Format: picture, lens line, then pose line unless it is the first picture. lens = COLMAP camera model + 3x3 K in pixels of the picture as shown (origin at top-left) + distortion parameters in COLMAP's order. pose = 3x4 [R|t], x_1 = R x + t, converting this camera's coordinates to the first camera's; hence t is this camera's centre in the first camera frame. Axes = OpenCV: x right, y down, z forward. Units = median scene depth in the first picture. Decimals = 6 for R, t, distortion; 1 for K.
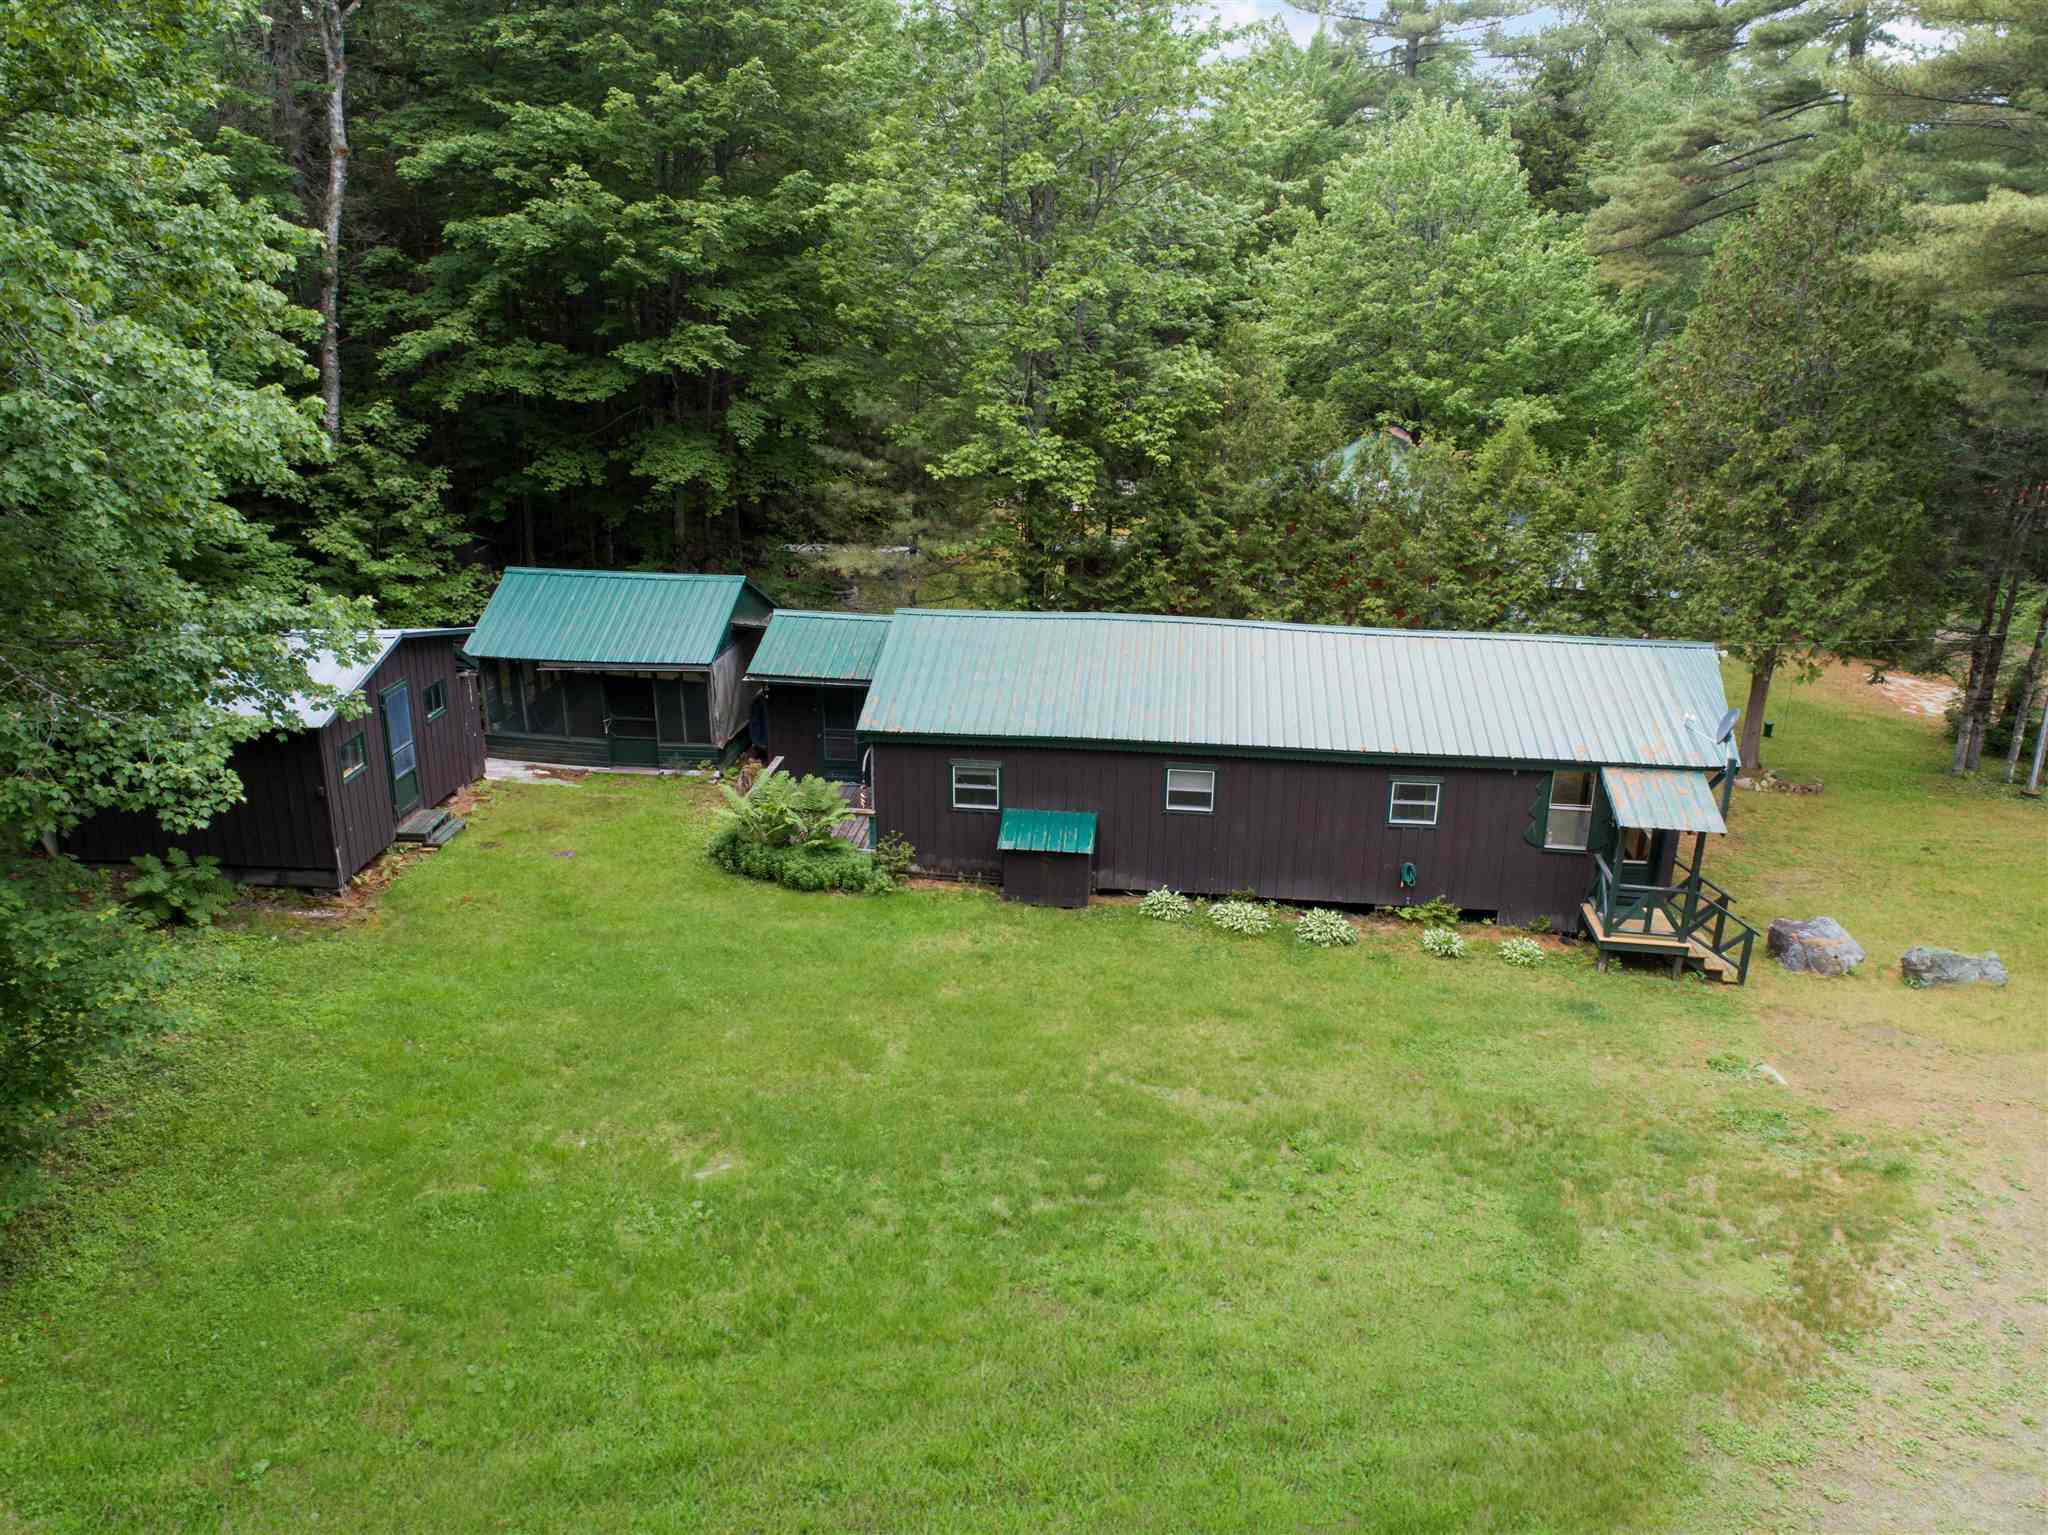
lens RADIAL K [[1536.9, 0, 1023.9], [0, 1536.9, 769.9], [0, 0, 1]] dist [-0.010888, 0.009595]
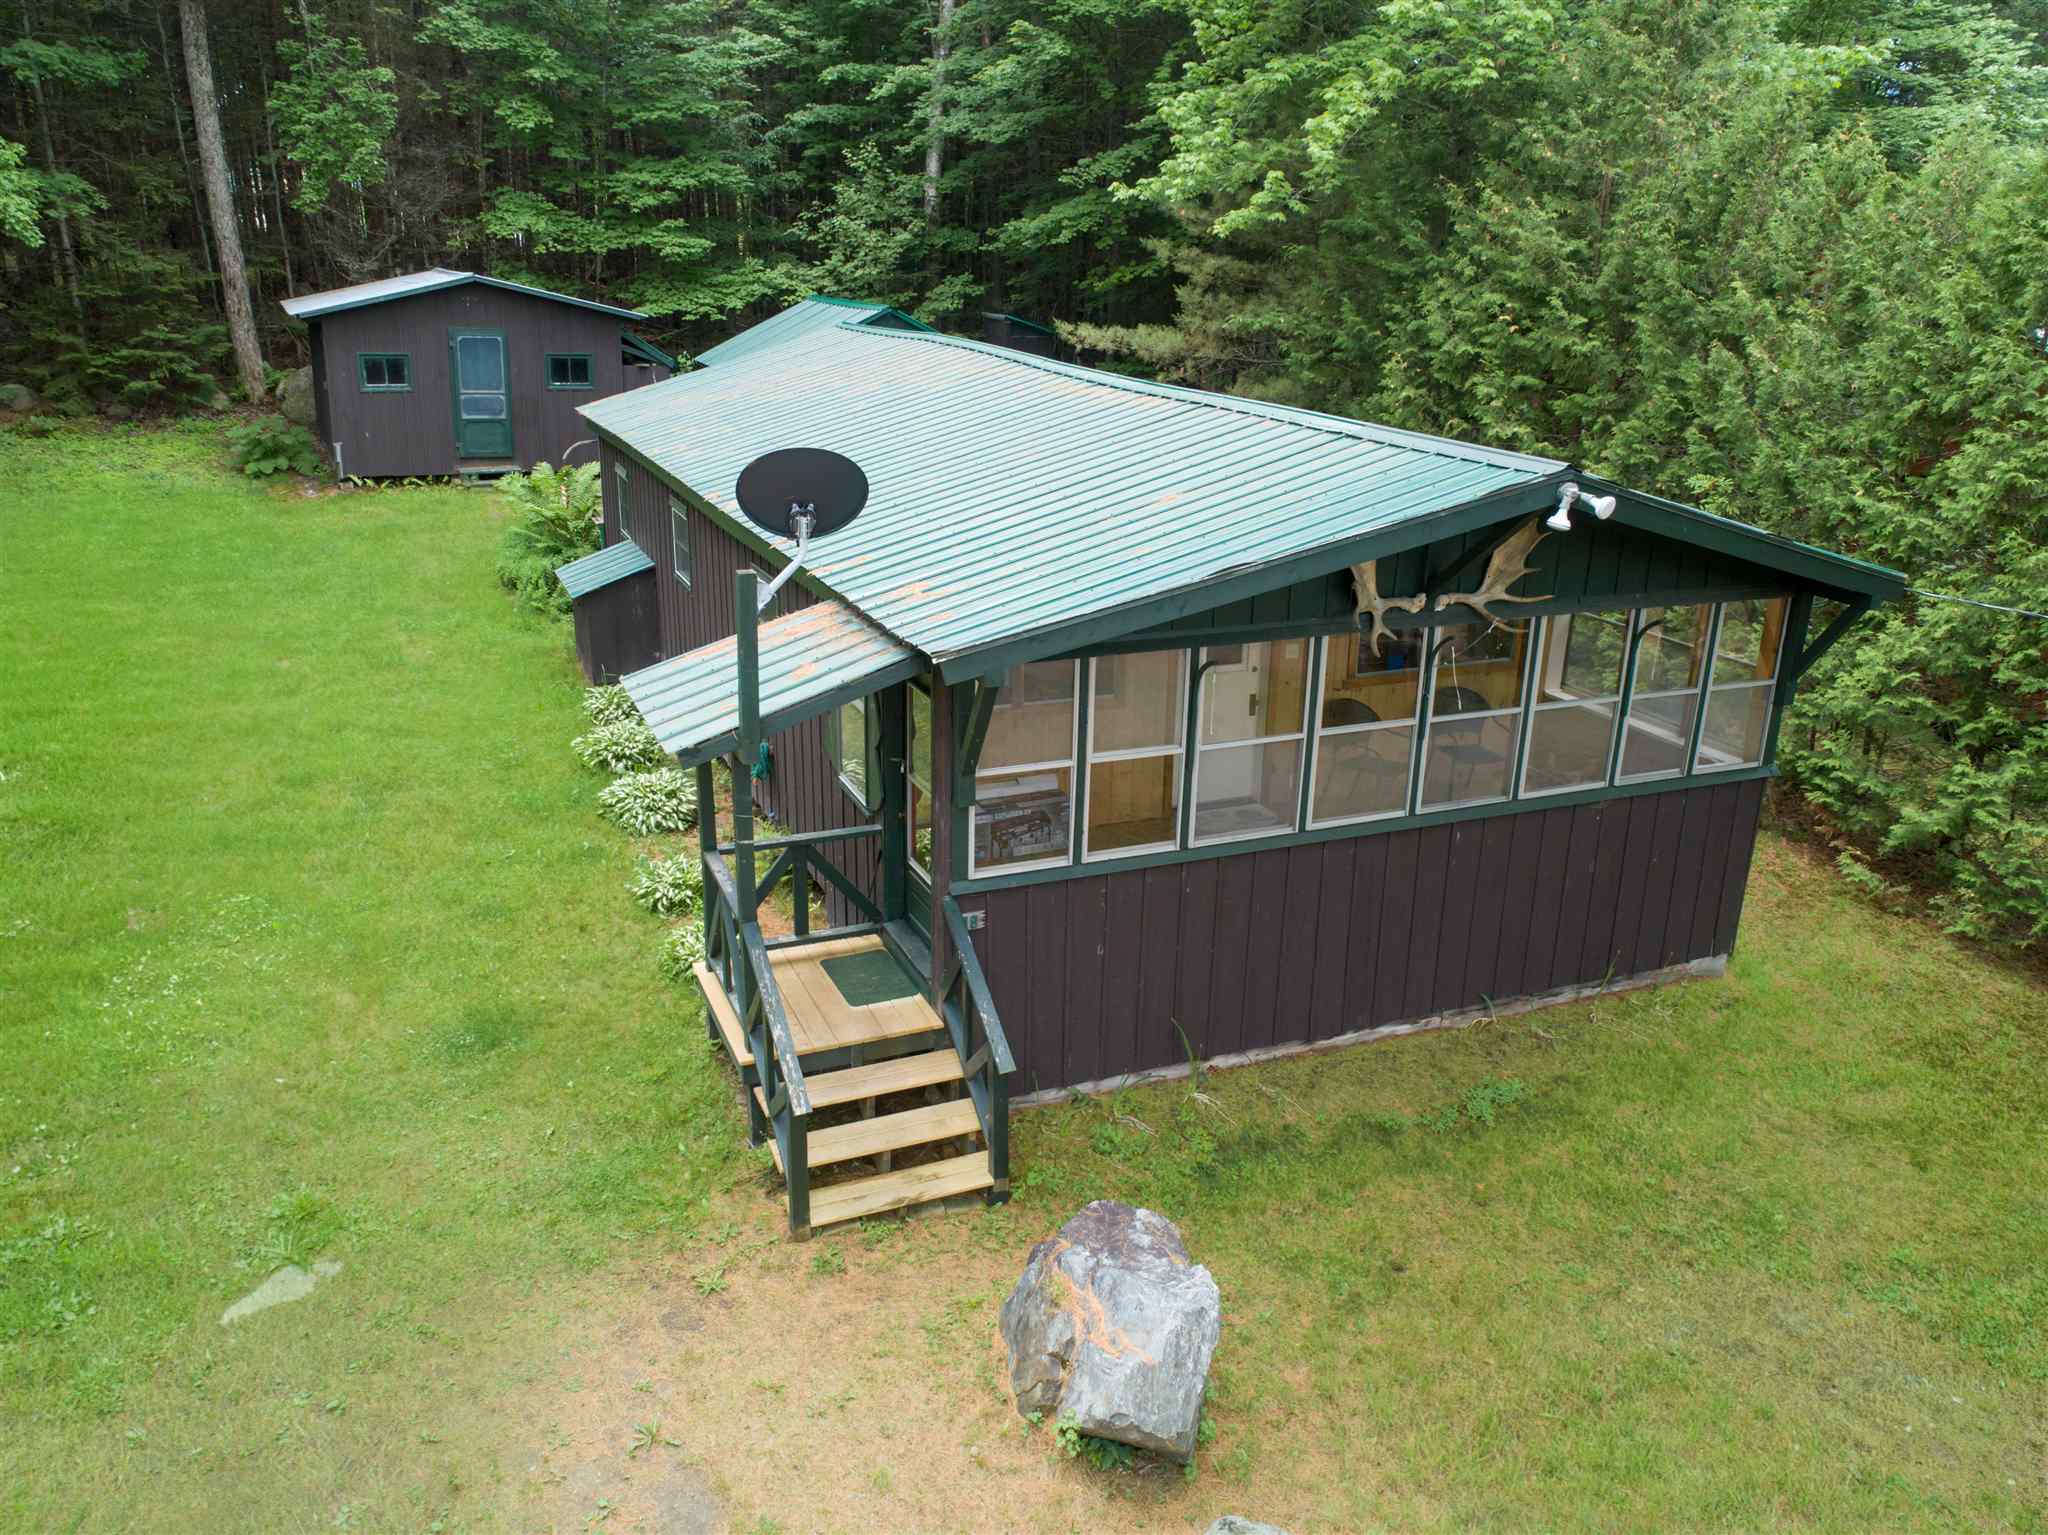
lens RADIAL K [[1536.9, 0, 1029.6], [0, 1536.9, 770.6], [0, 0, 1]] dist [-0.010888, 0.009595]
pose [[0.478192, 0.276953, -0.833445, 0.771230], [-0.315593, 0.939779, 0.131215, -0.030017], [0.819594, 0.200283, 0.536799, 0.828211]]
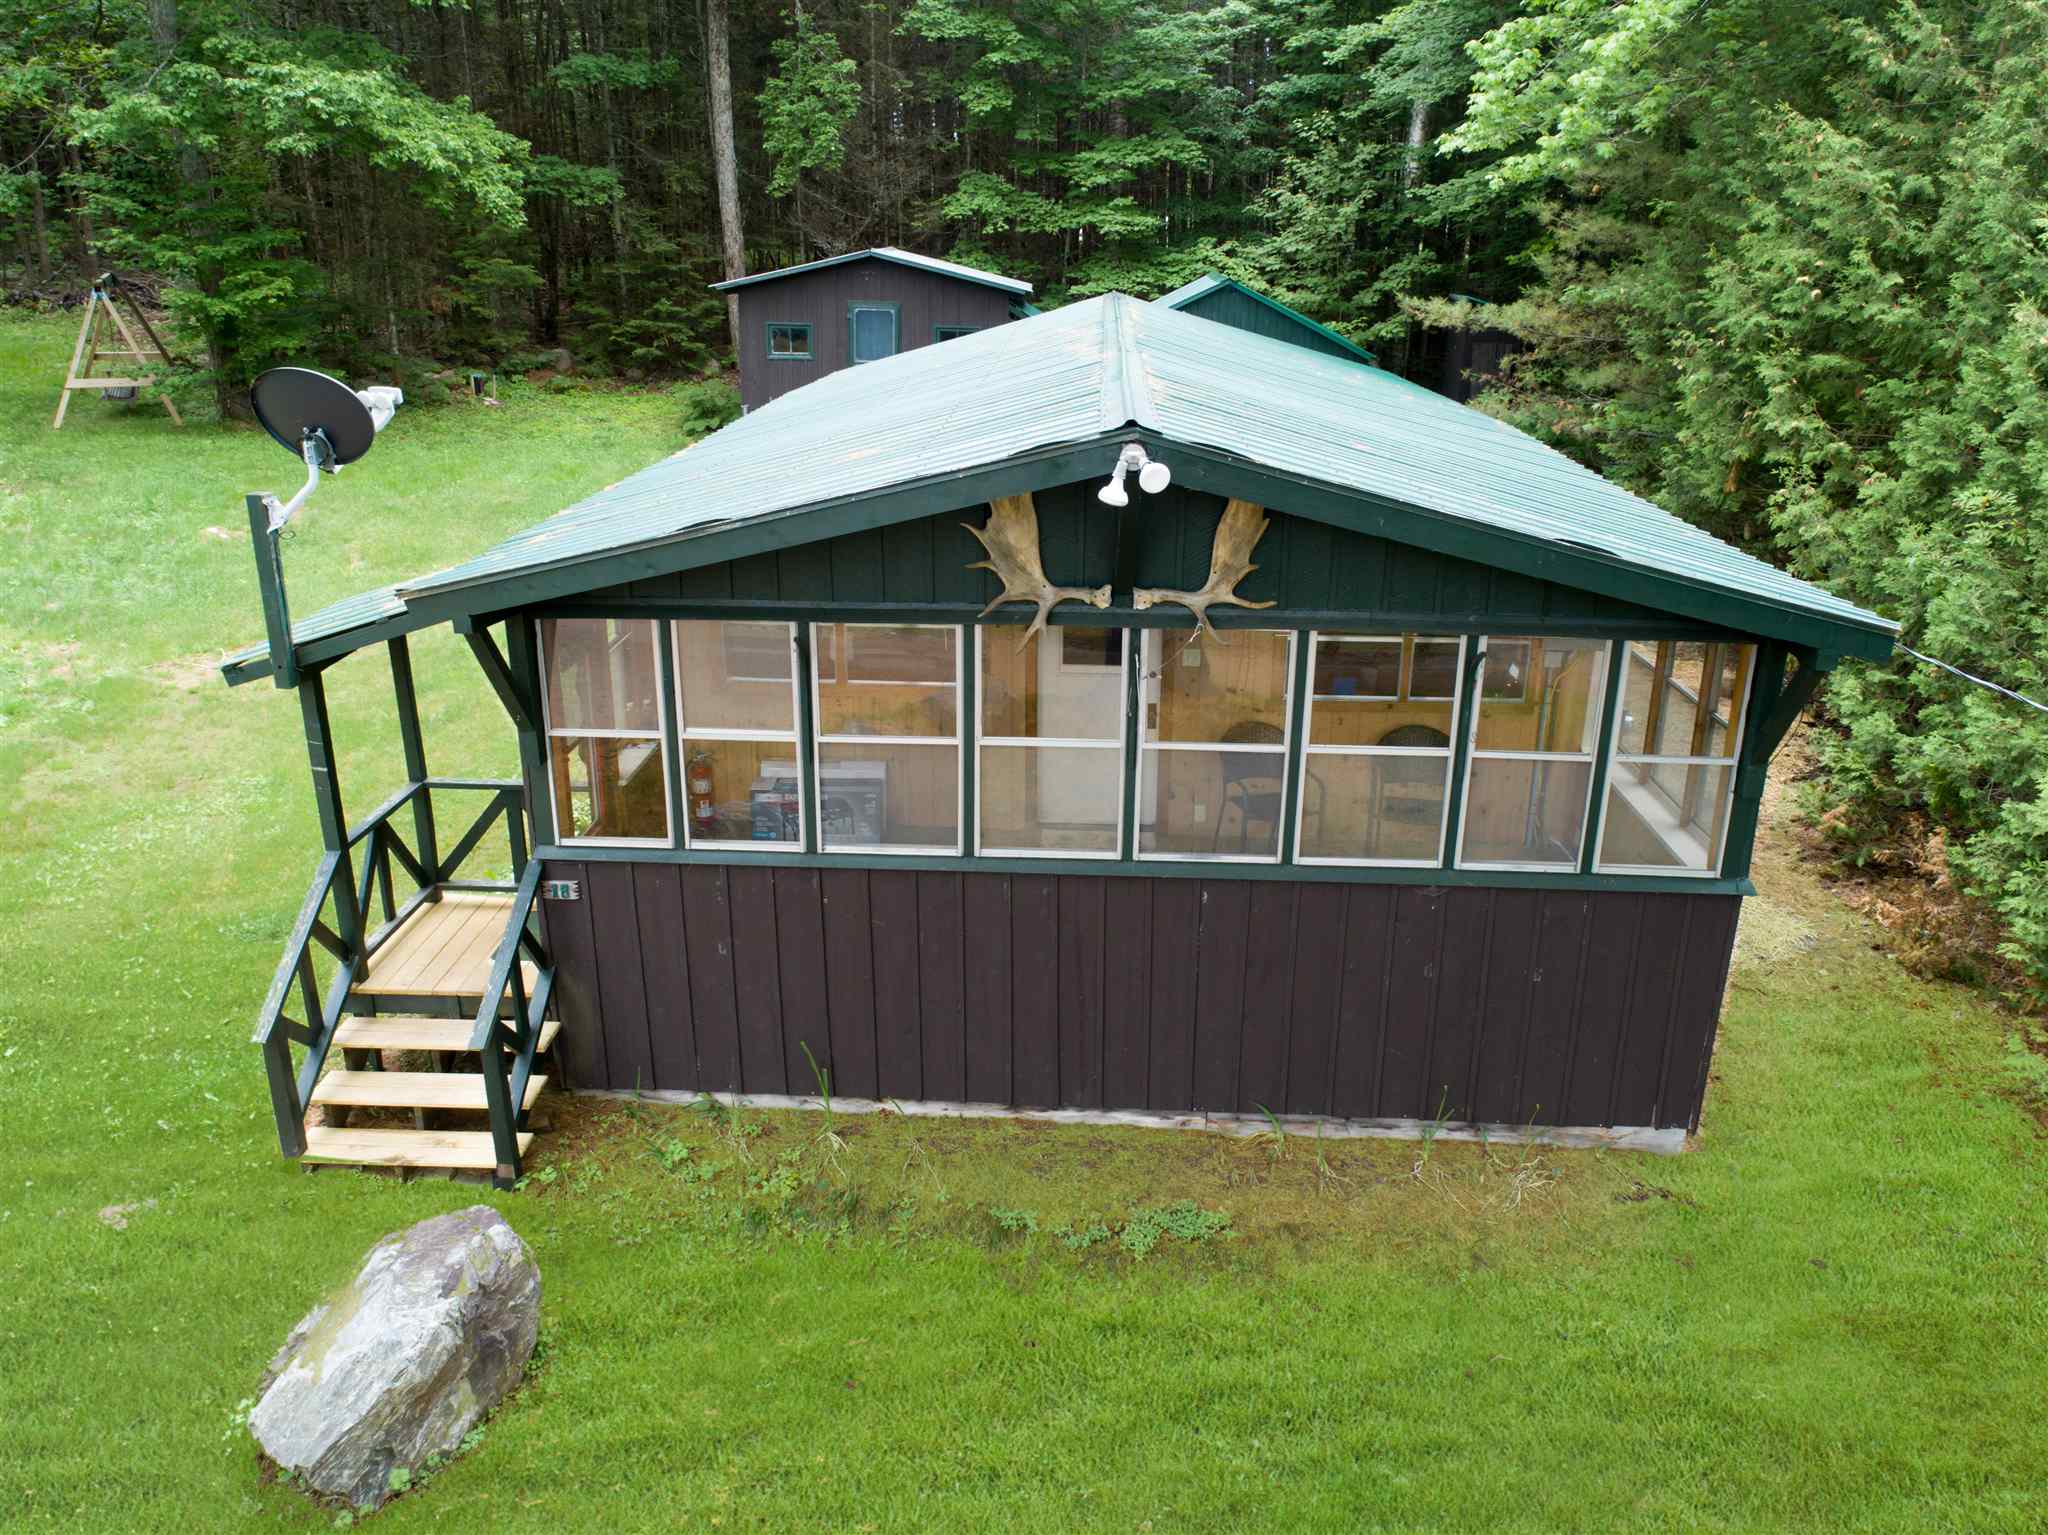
lens RADIAL K [[1536.9, 0, 1034.4], [0, 1536.9, 769.8], [0, 0, 1]] dist [-0.010888, 0.009595]
pose [[0.046000, 0.313255, -0.948554, 0.793144], [-0.351927, 0.893763, 0.278093, -0.107698], [0.934896, 0.321030, 0.151356, 1.082563]]
